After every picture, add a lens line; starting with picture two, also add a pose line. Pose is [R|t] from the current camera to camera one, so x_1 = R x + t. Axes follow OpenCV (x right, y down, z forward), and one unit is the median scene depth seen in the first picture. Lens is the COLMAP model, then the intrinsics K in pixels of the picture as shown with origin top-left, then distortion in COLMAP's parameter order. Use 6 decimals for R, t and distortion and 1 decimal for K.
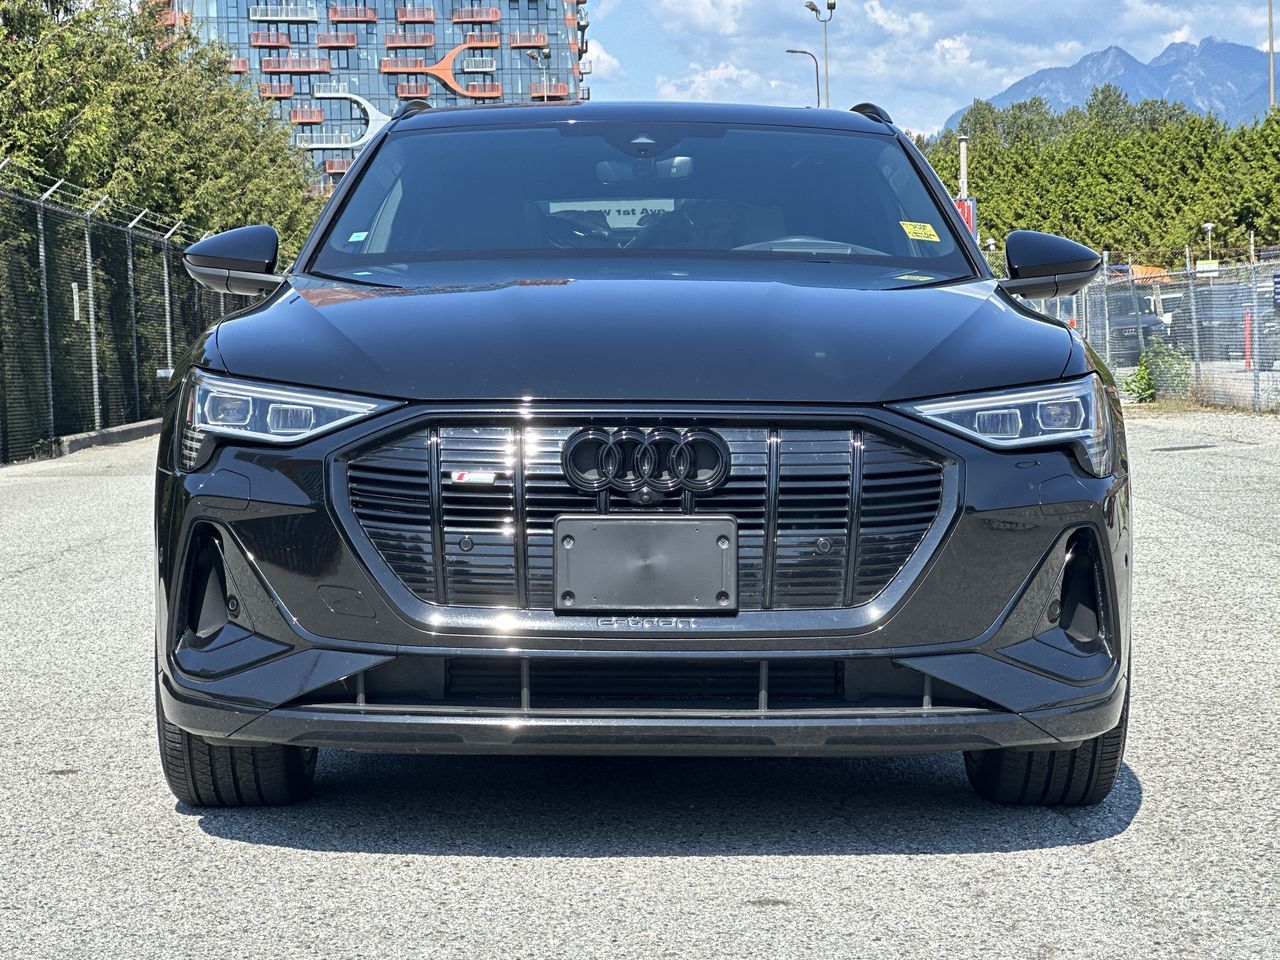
lens RADIAL K [[2872.3, 0, 640.0], [0, 2872.3, 480.0], [0, 0, 1]] dist [0.048305, 1.178041]
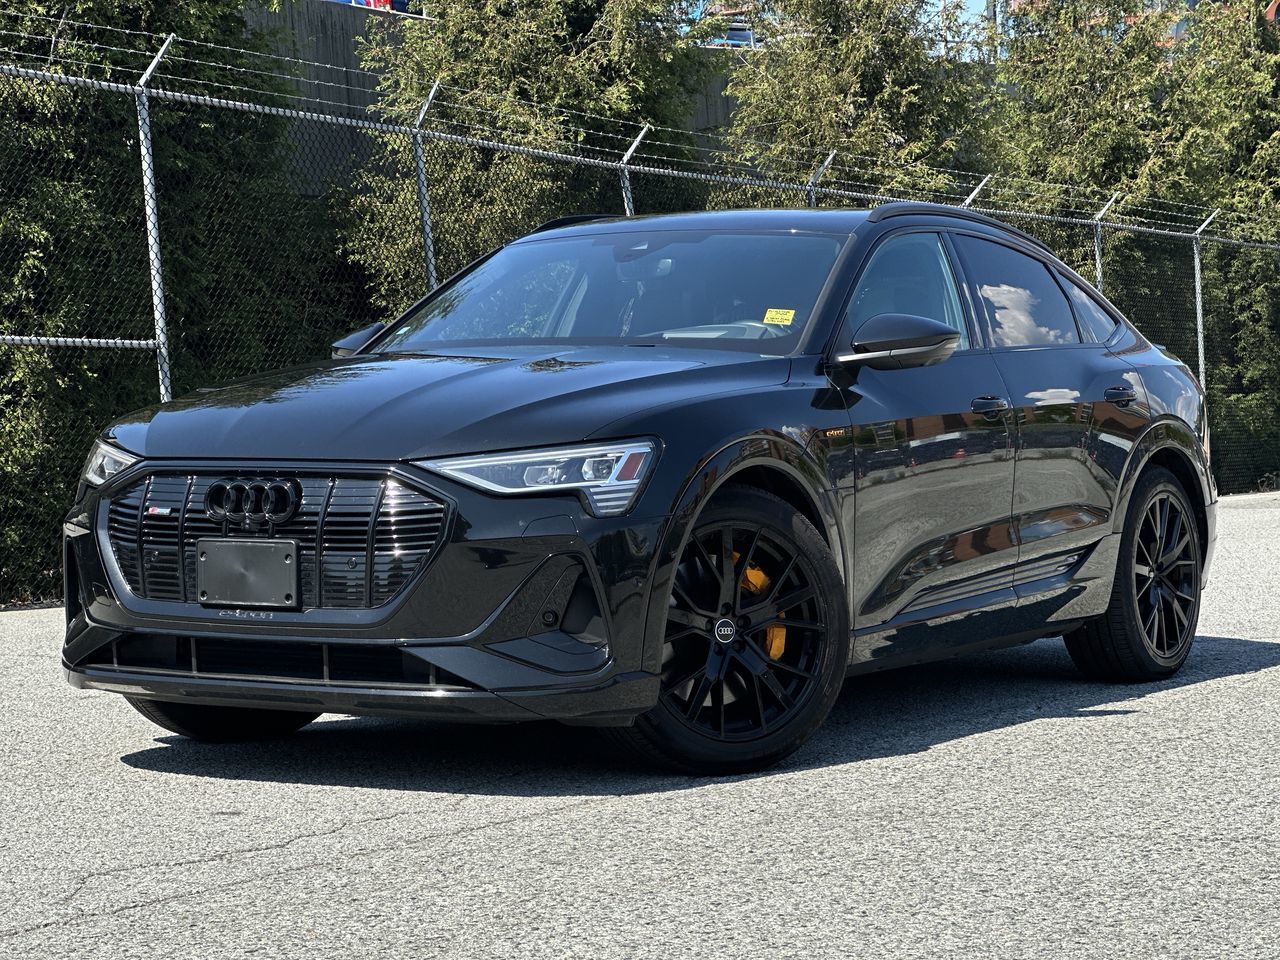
lens RADIAL K [[2846.7, 0, 554.0], [0, 2846.7, 480.8], [0, 0, 1]] dist [0.140322, 0.129390]
pose [[0.838189, 0.007560, -0.545327, 0.883898], [-0.012873, 0.999900, -0.005924, -0.009980], [0.545228, 0.011985, 0.838202, -0.099855]]
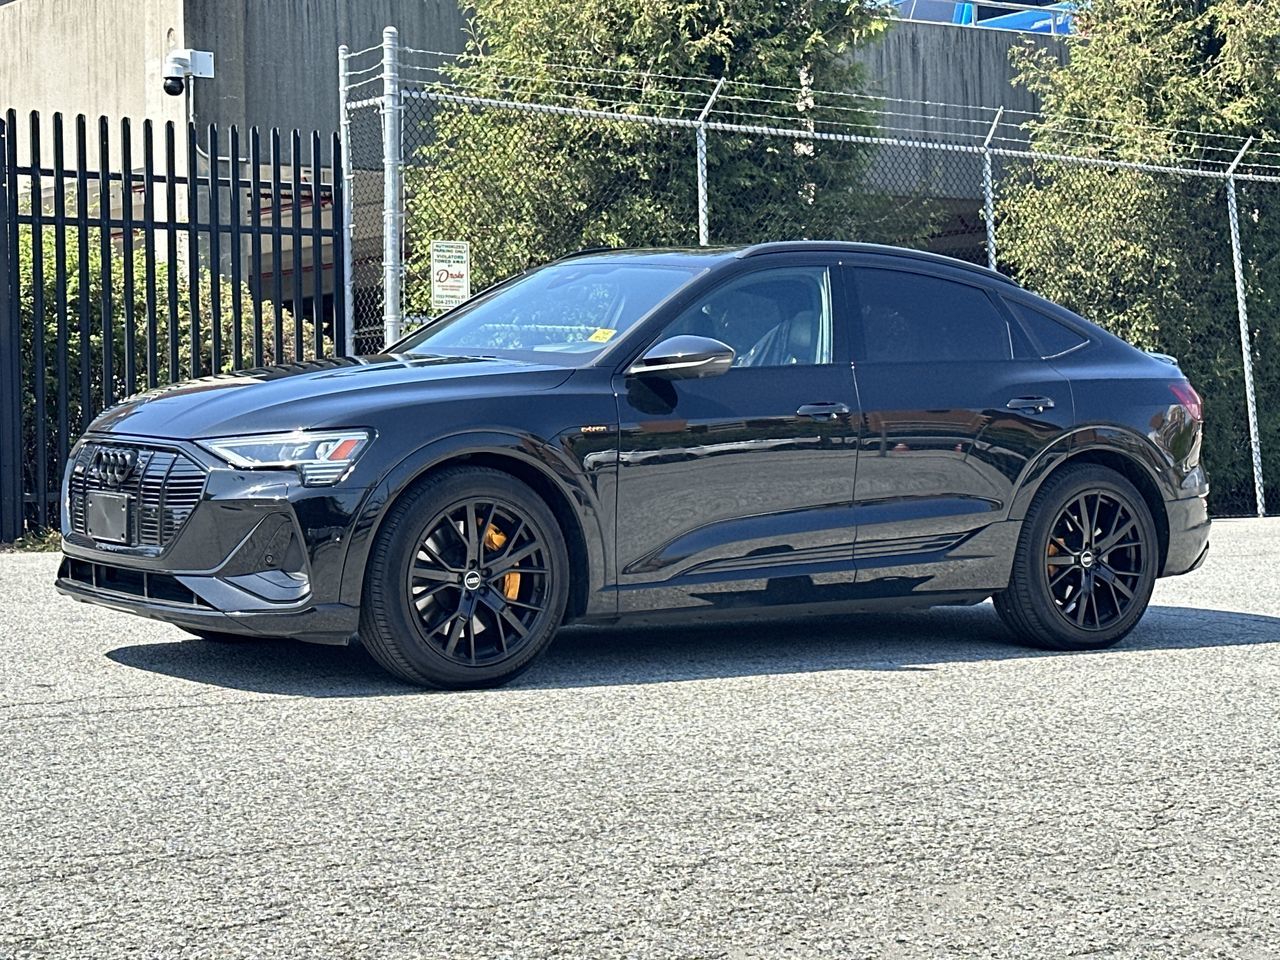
lens RADIAL K [[2582.7, 0, 736.4], [0, 2582.7, 480.4], [0, 0, 1]] dist [0.046315, 0.435330]
pose [[0.575421, 0.047883, -0.816454, 1.668814], [-0.049074, 0.998507, 0.023974, -0.058193], [0.816384, 0.026271, 0.576912, 0.319777]]
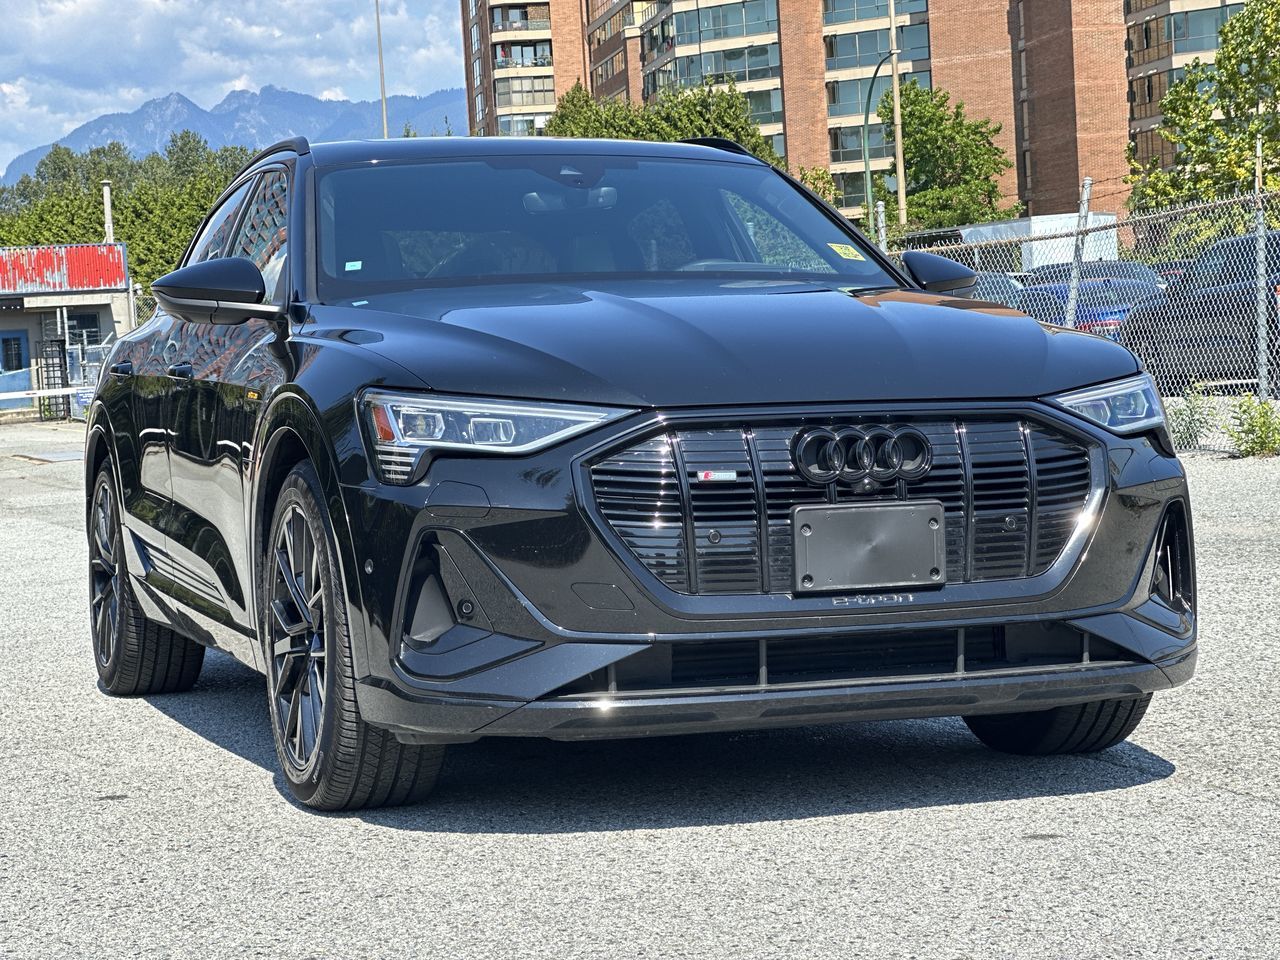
lens RADIAL K [[2872.3, 0, 640.0], [0, 2872.3, 480.0], [0, 0, 1]] dist [0.048305, 1.178041]
pose [[0.946313, -0.040941, 0.320648, -0.429607], [0.046038, 0.998905, -0.008330, 0.008385], [-0.319956, 0.022645, 0.947162, -0.023525]]
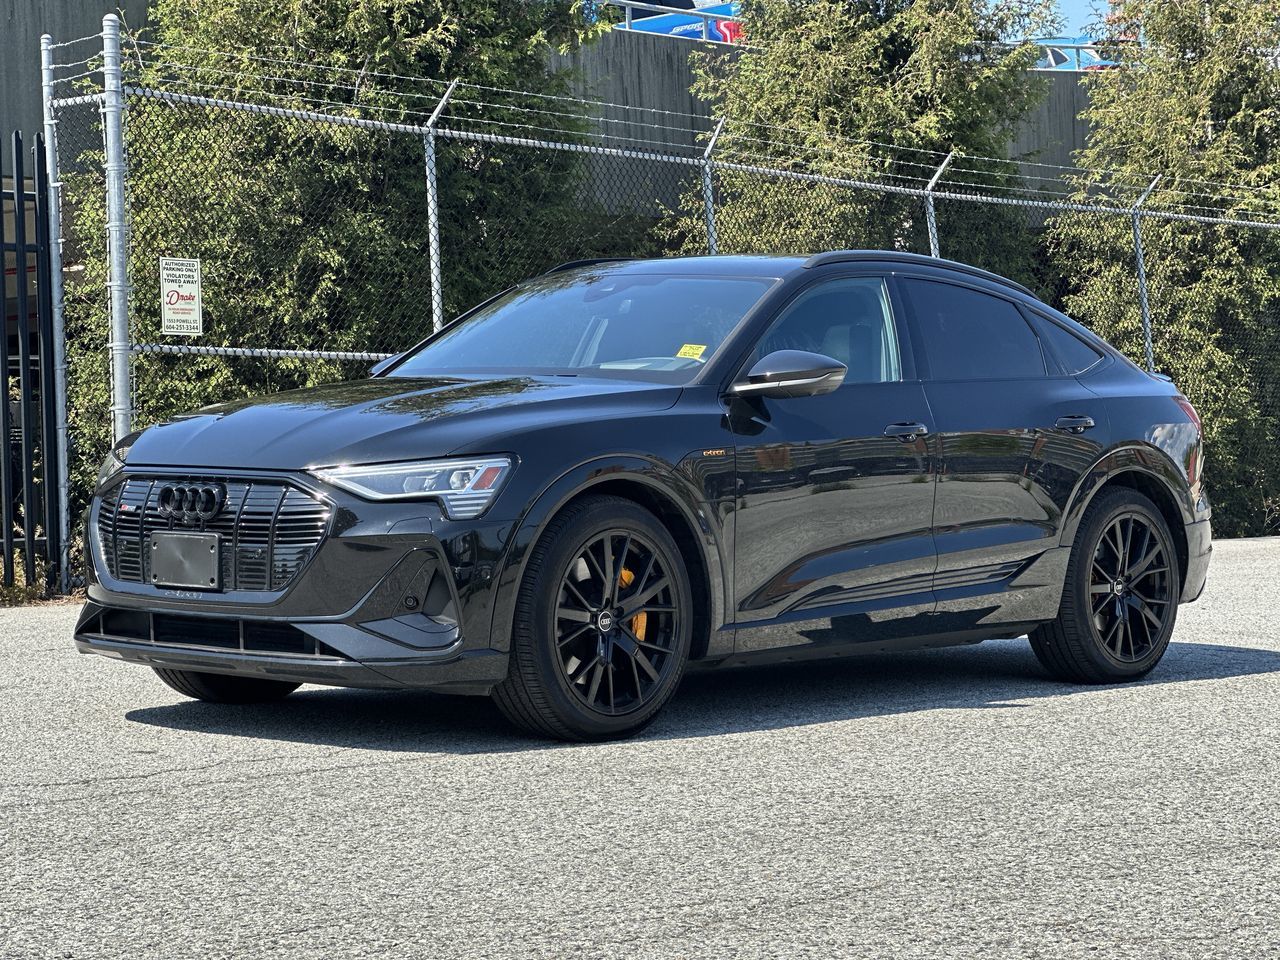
lens RADIAL K [[2872.3, 0, 640.0], [0, 2872.3, 480.0], [0, 0, 1]] dist [0.048305, 1.178041]
pose [[0.744120, 0.019656, -0.667757, 1.337184], [-0.031852, 0.999474, -0.006075, -0.017020], [0.667286, 0.025790, 0.744355, -0.105389]]
